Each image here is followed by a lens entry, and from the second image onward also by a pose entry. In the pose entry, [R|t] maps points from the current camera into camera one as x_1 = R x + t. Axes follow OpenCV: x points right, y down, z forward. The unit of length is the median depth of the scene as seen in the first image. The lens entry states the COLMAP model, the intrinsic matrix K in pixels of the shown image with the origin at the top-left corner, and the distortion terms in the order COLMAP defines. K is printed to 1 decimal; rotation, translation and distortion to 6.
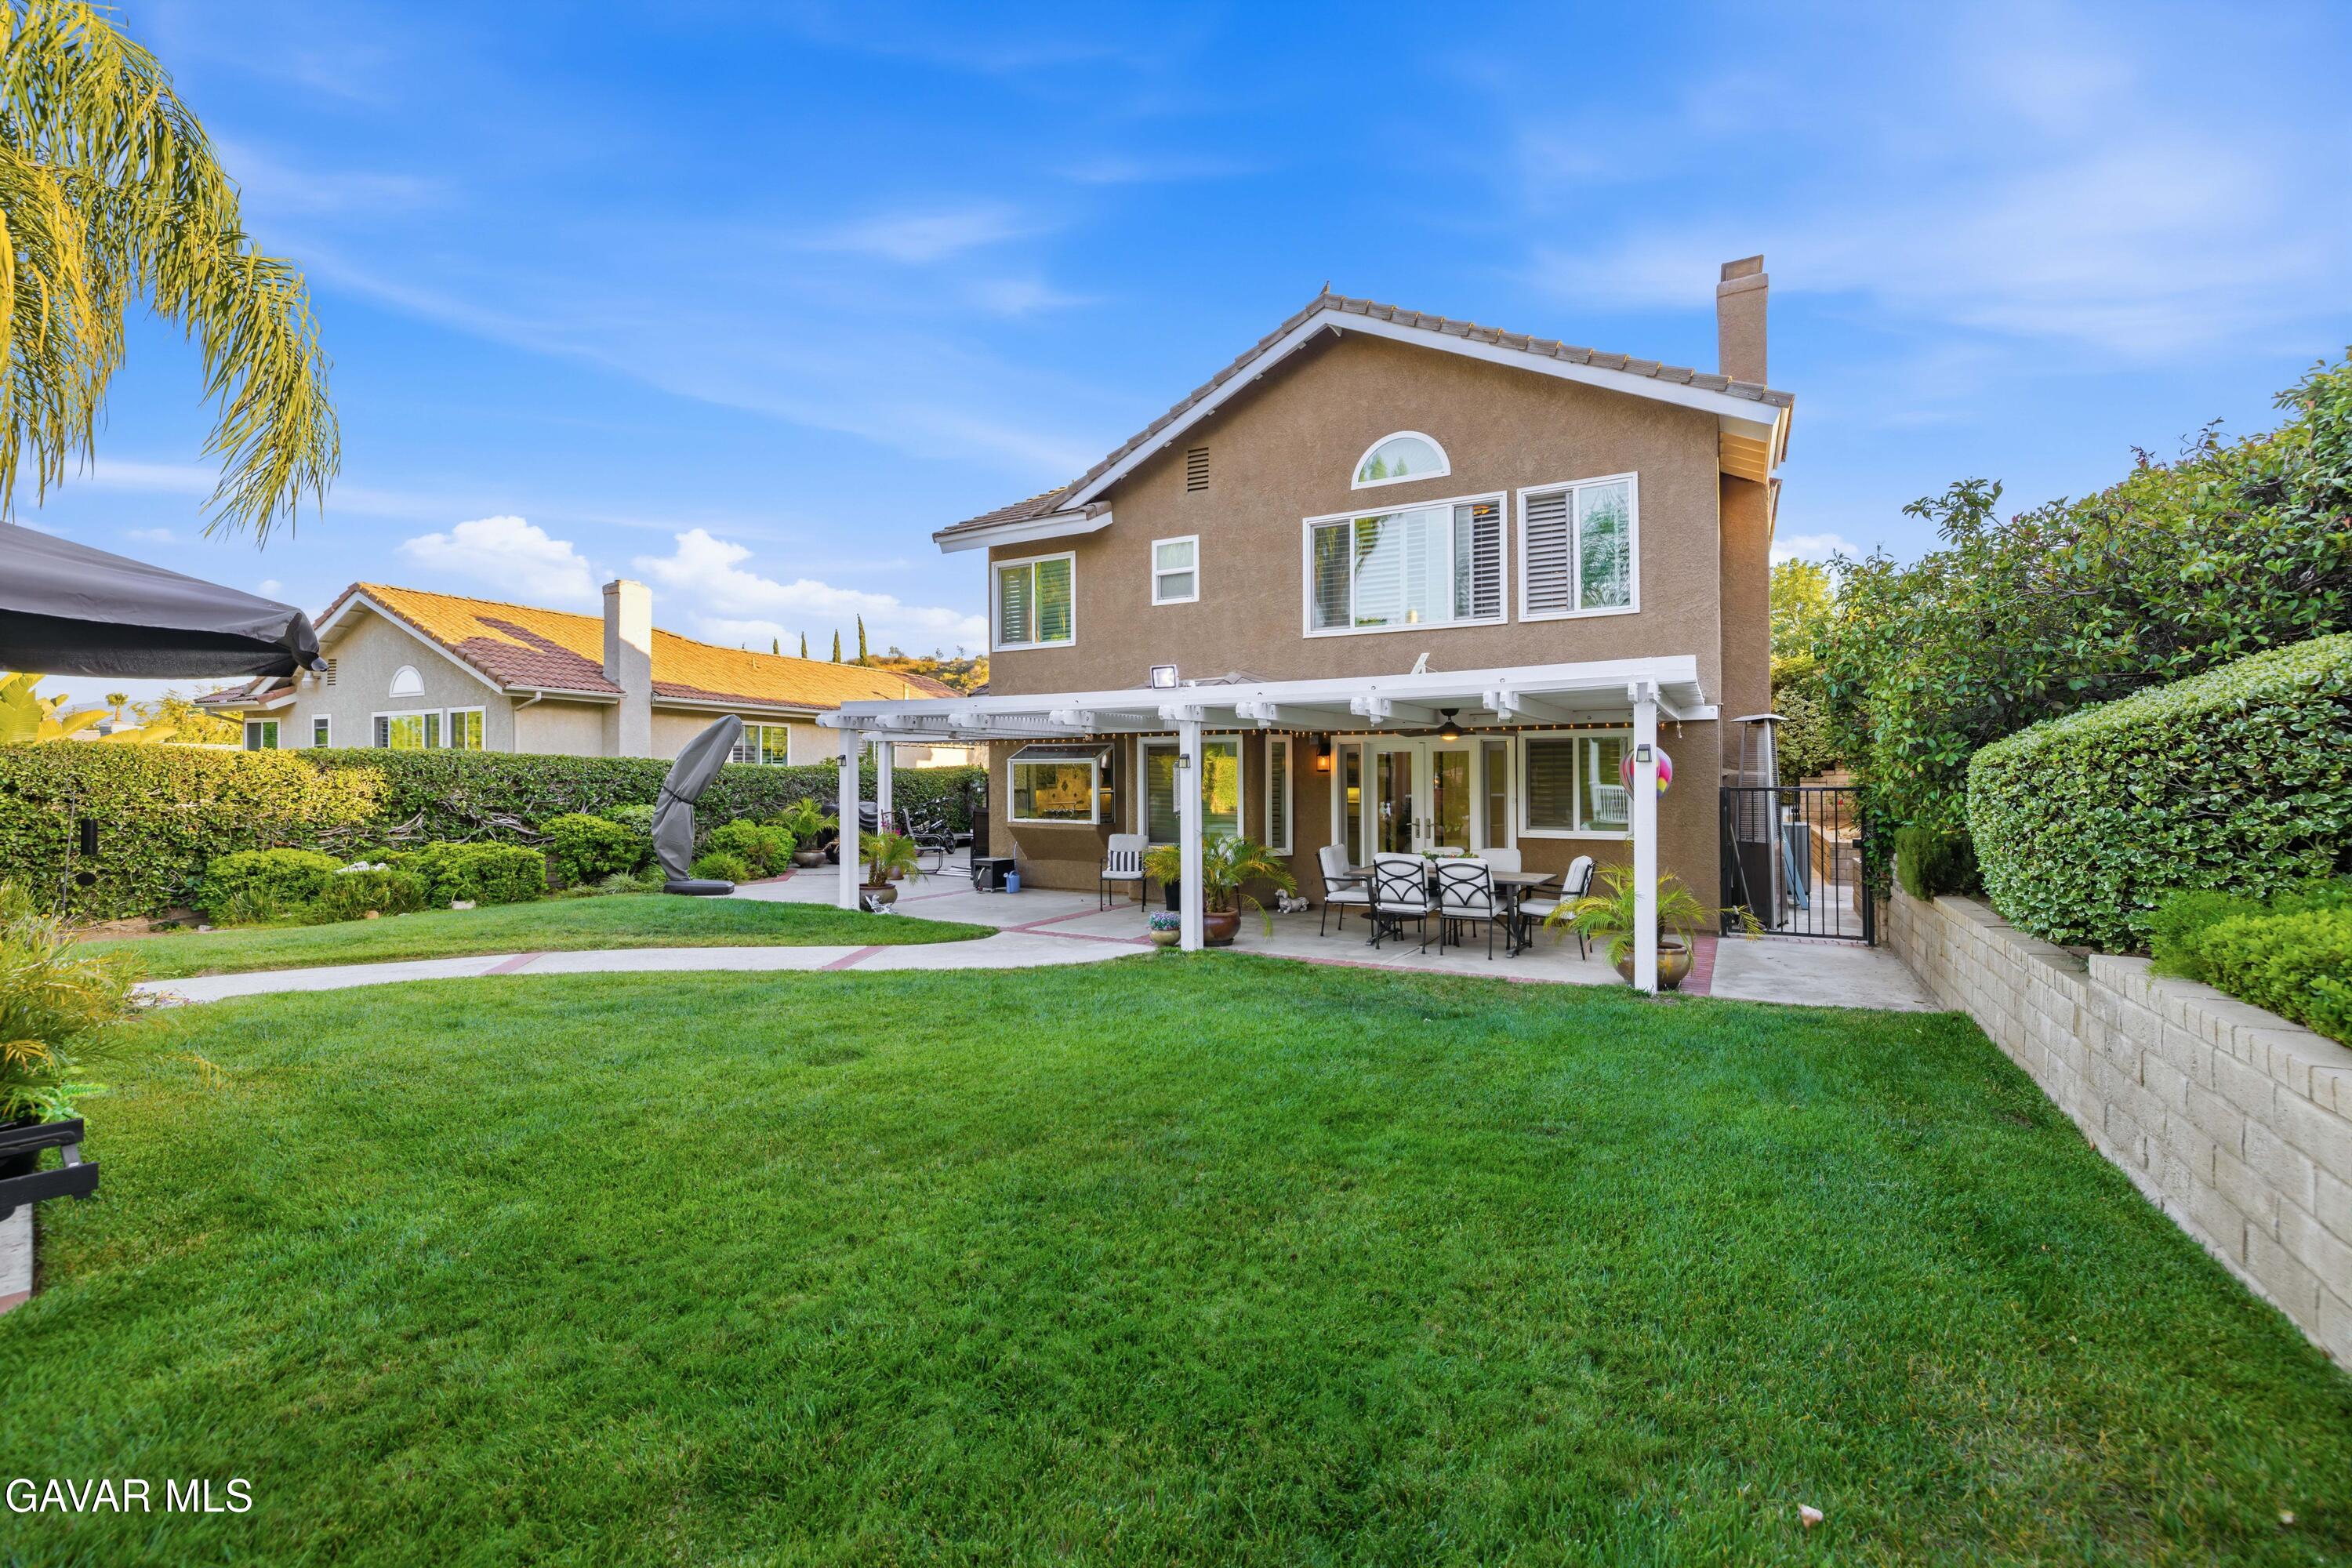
lens RADIAL K [[981.5, 0, 1177.7], [0, 981.5, 778.5], [0, 0, 1]] dist [0.000056, -0.000320]
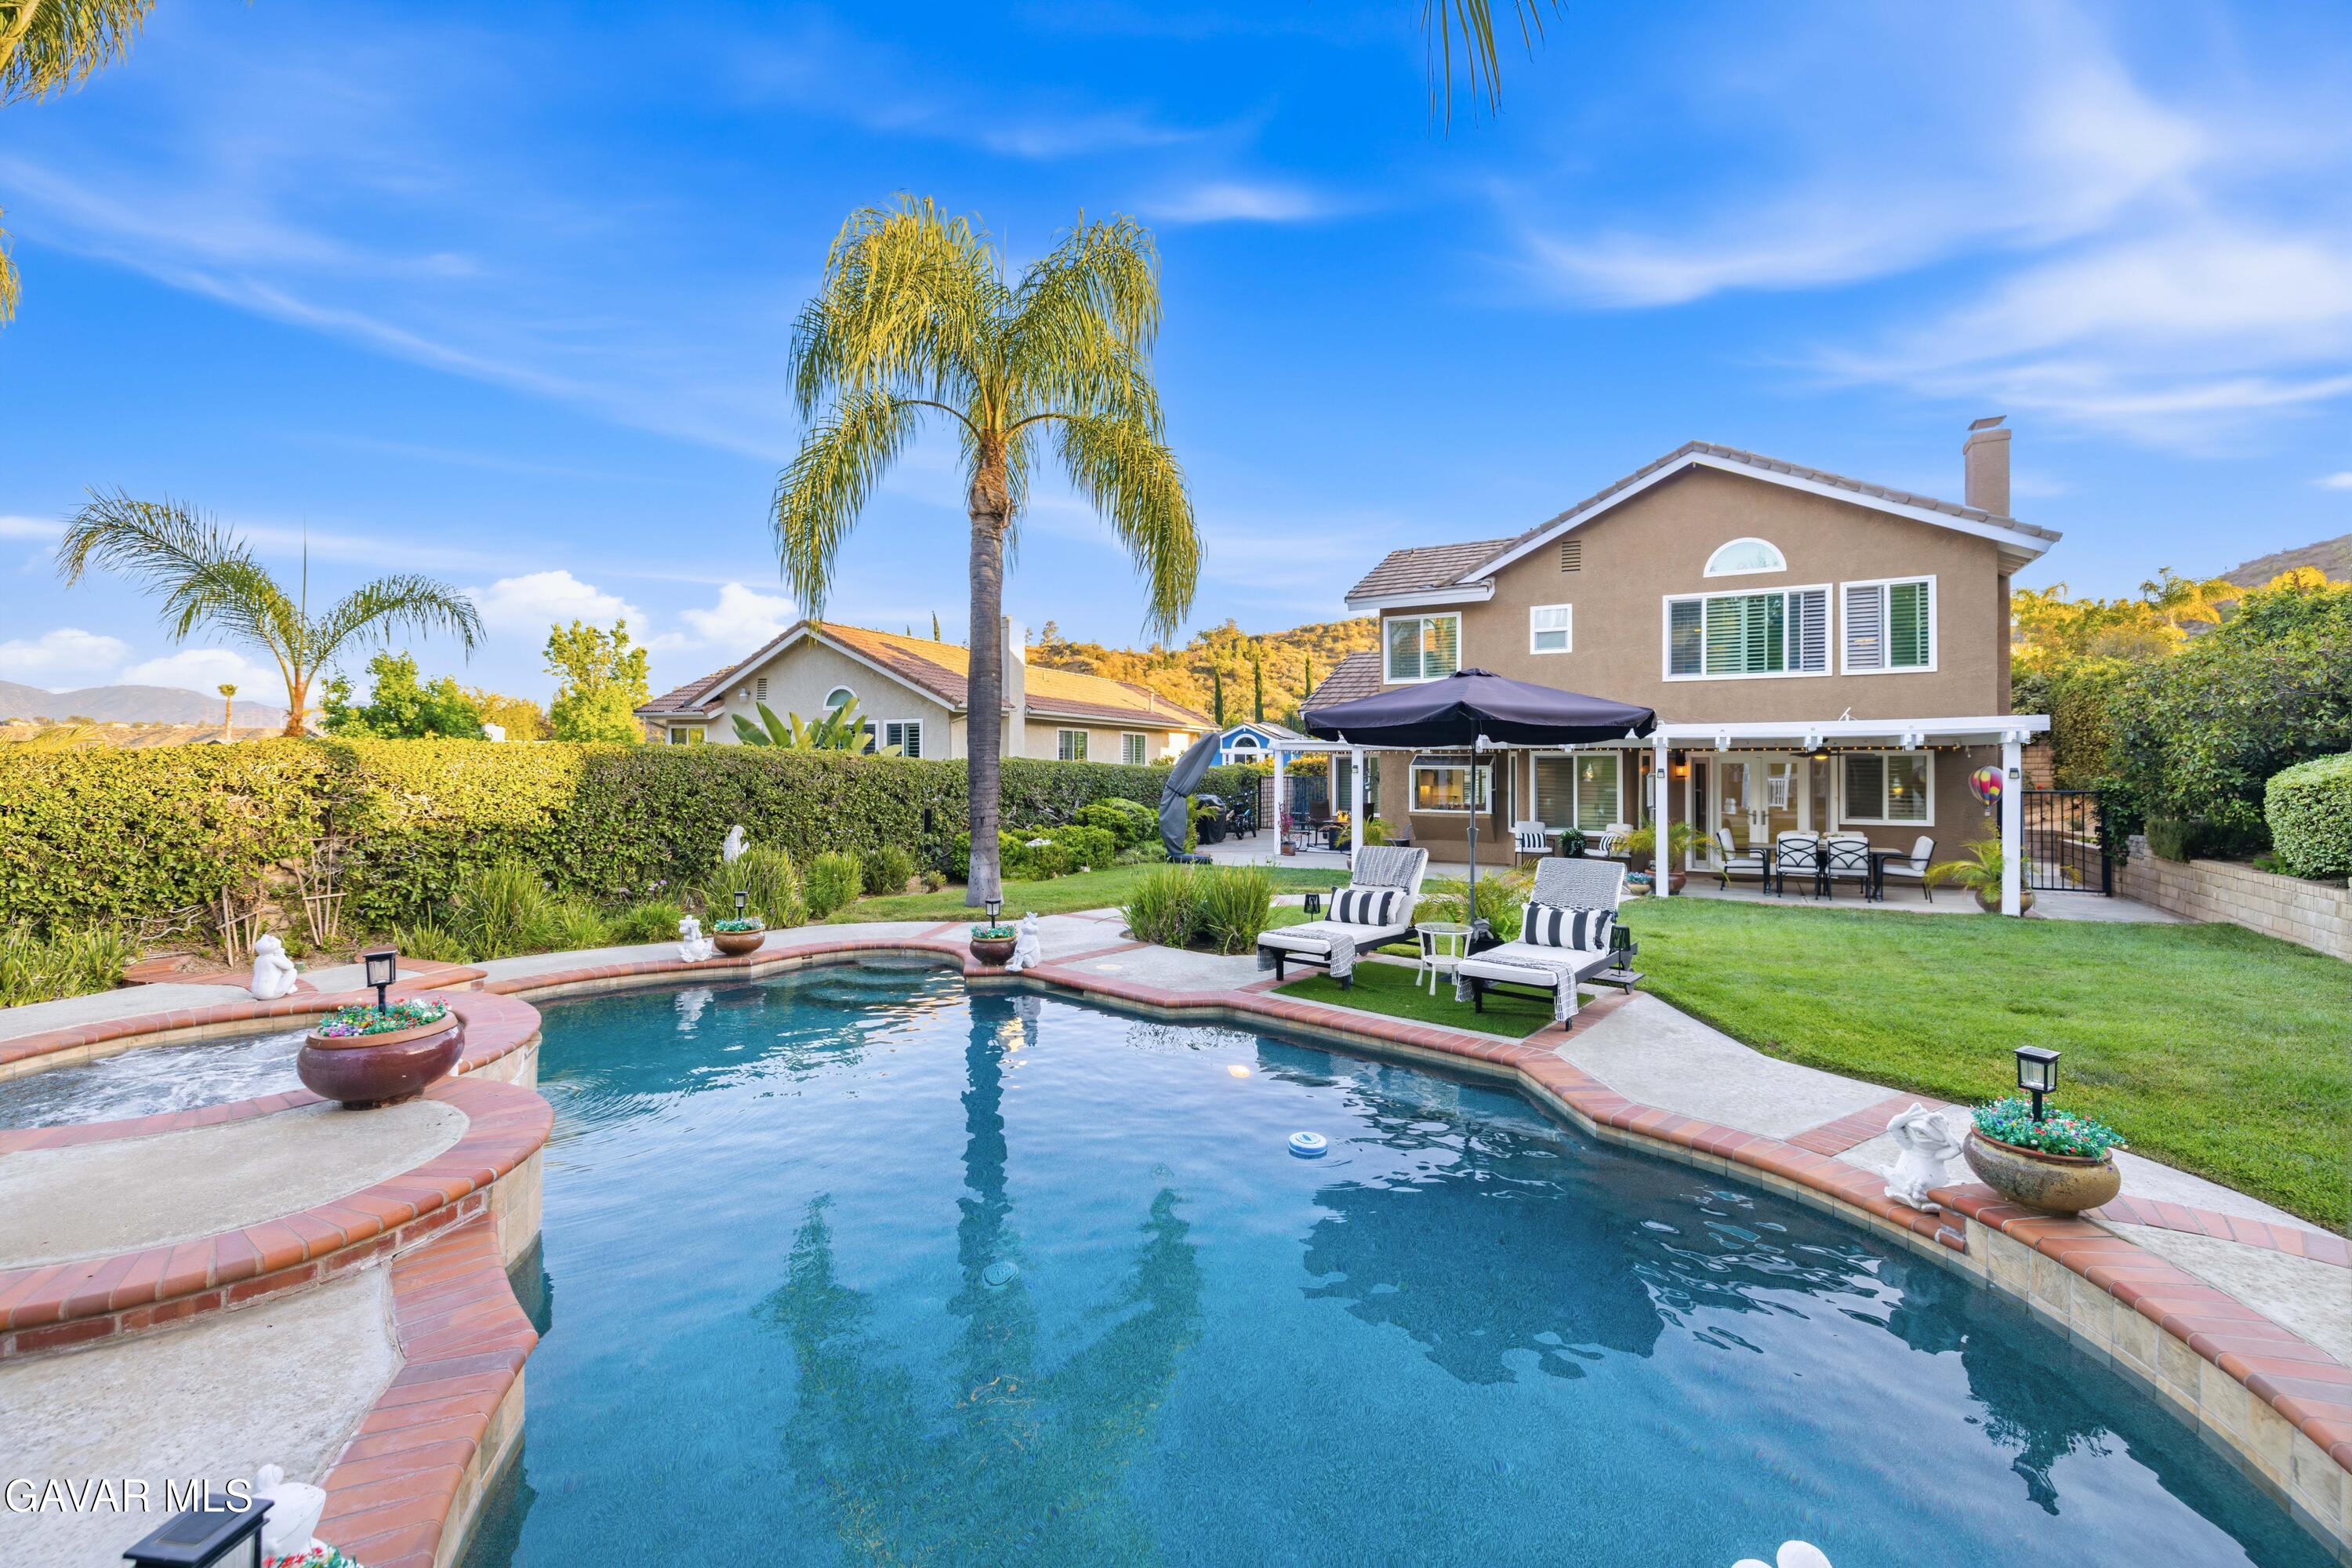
lens RADIAL K [[981.5, 0, 1171.6], [0, 981.5, 768.5], [0, 0, 1]] dist [0.000056, -0.000320]
pose [[0.999993, 0.002717, -0.002538, -0.588099], [-0.002712, 0.999995, 0.001672, -0.020317], [0.002543, -0.001665, 0.999995, -0.413976]]
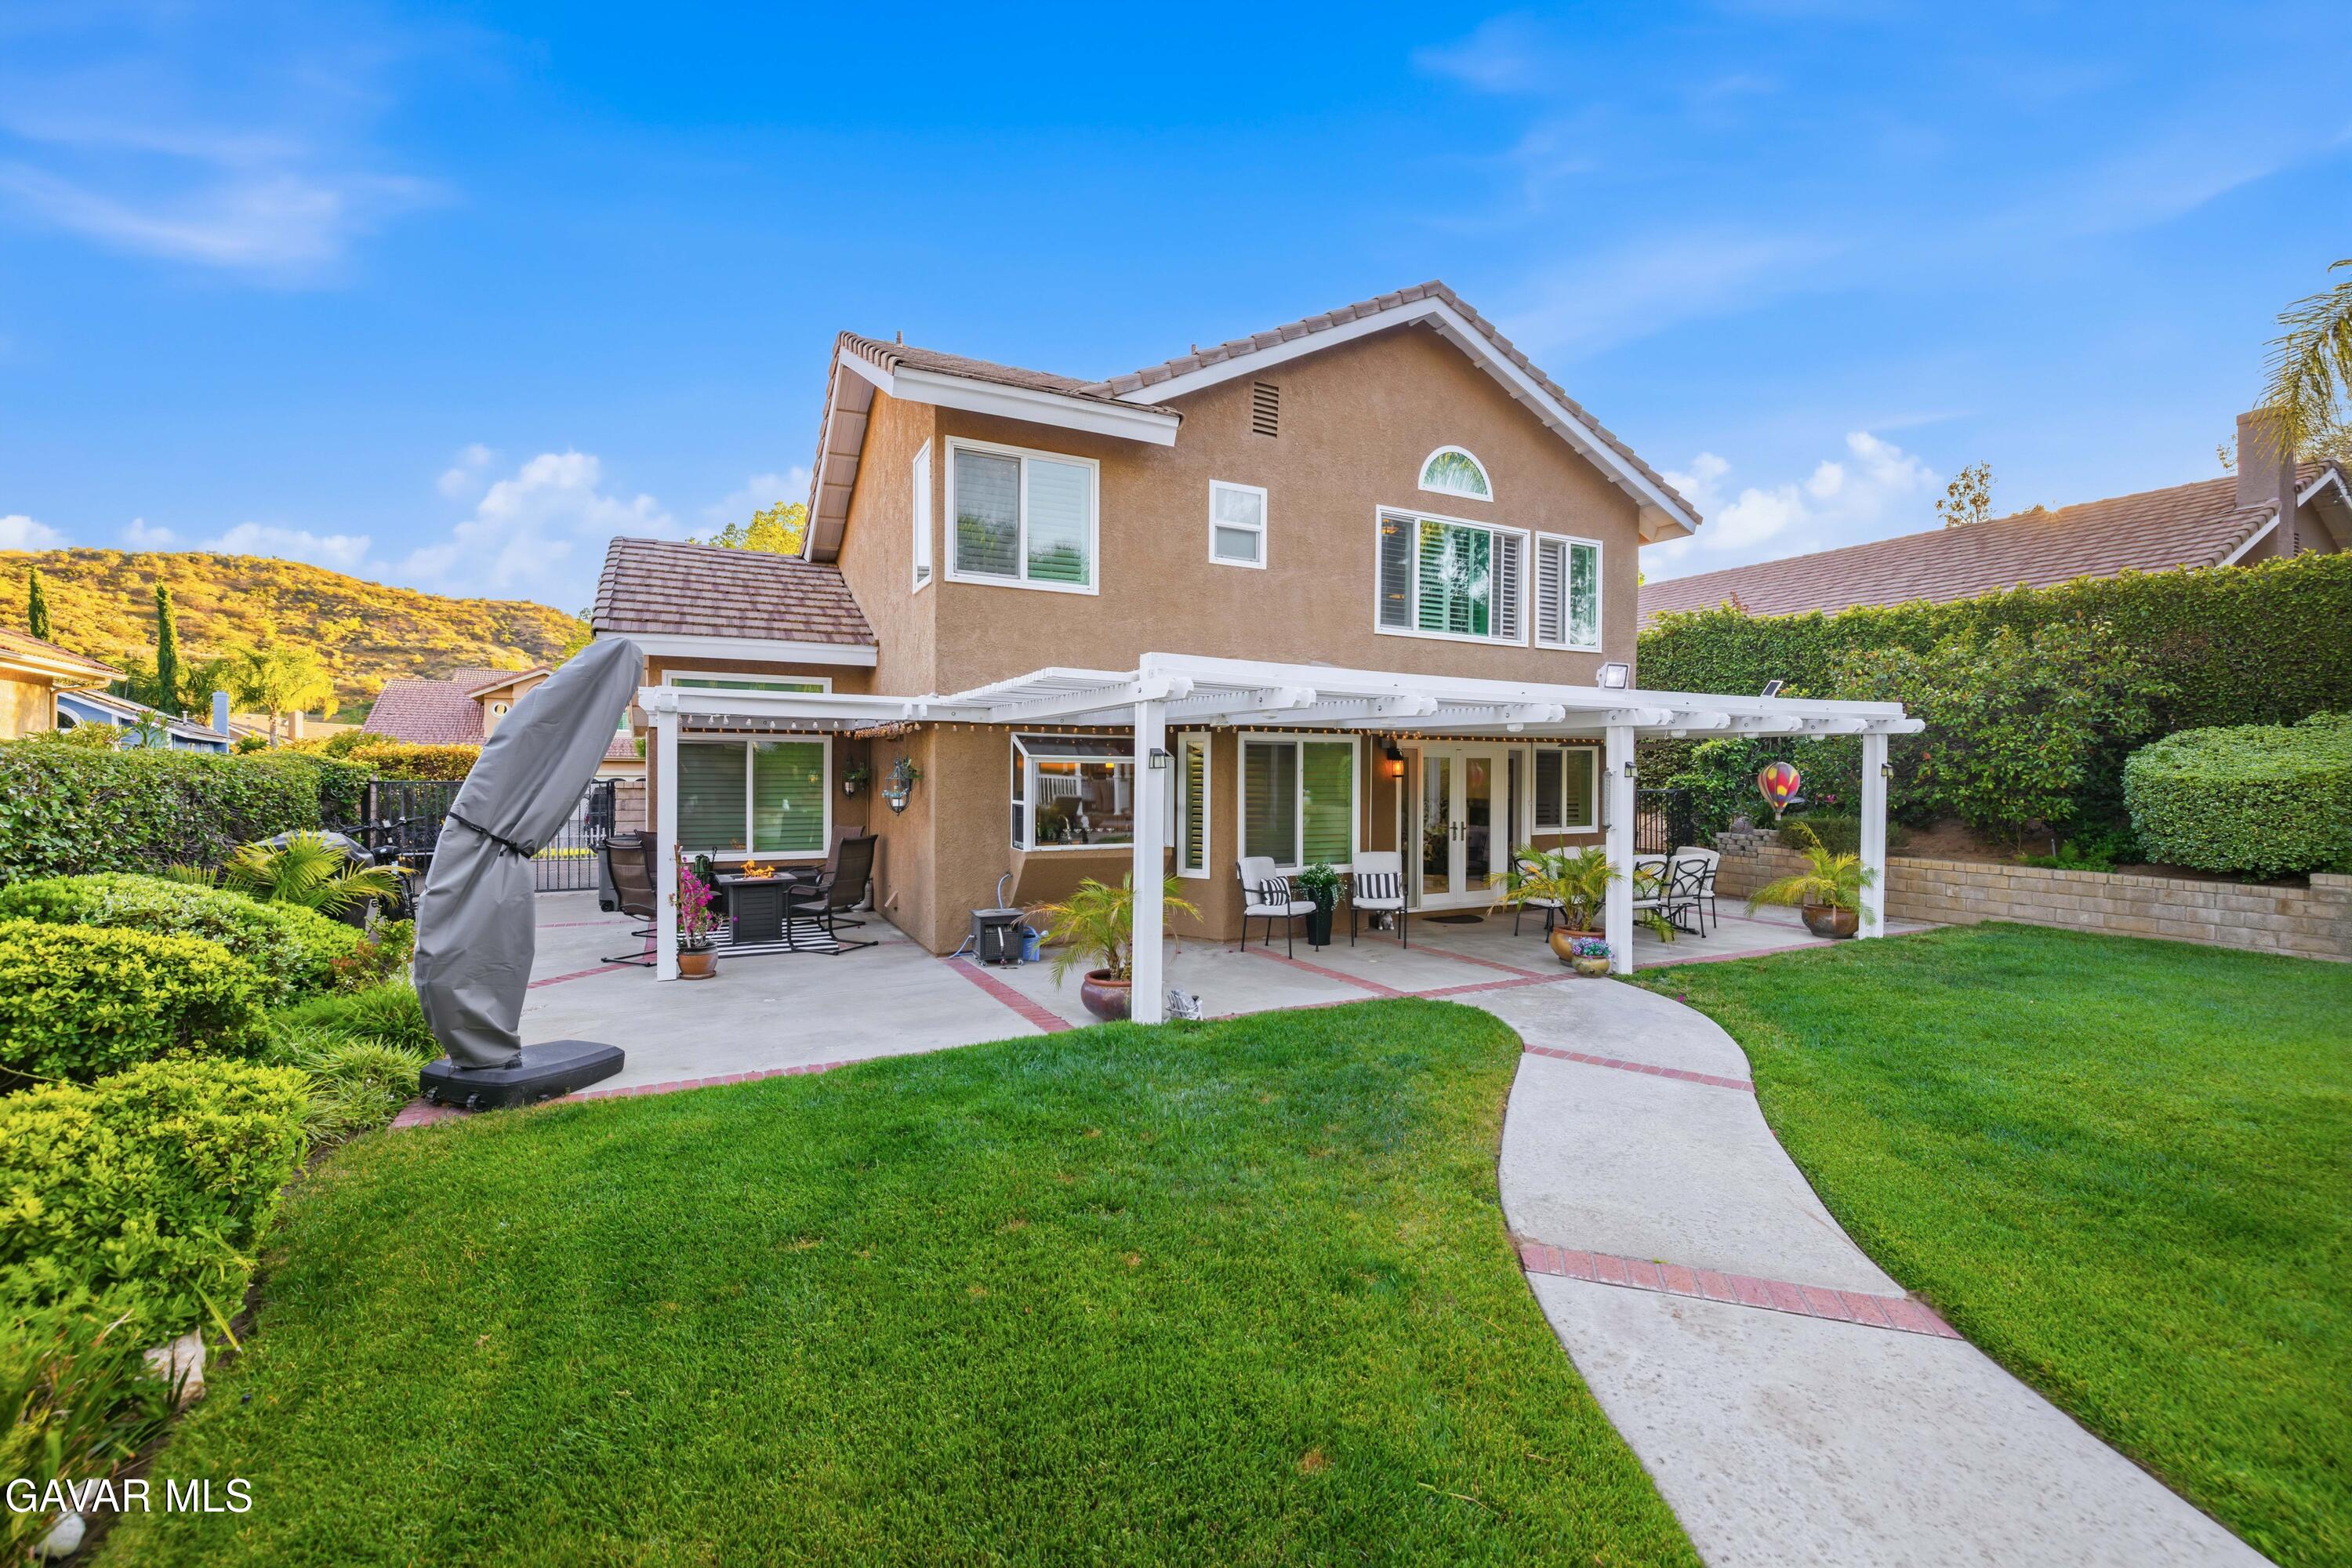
lens RADIAL K [[981.5, 0, 1180.9], [0, 981.5, 779.2], [0, 0, 1]] dist [0.000056, -0.000320]
pose [[0.551923, -0.001164, 0.833894, -0.778466], [-0.005946, 0.999968, 0.005331, -0.008518], [-0.833874, -0.007901, 0.551899, 0.661364]]
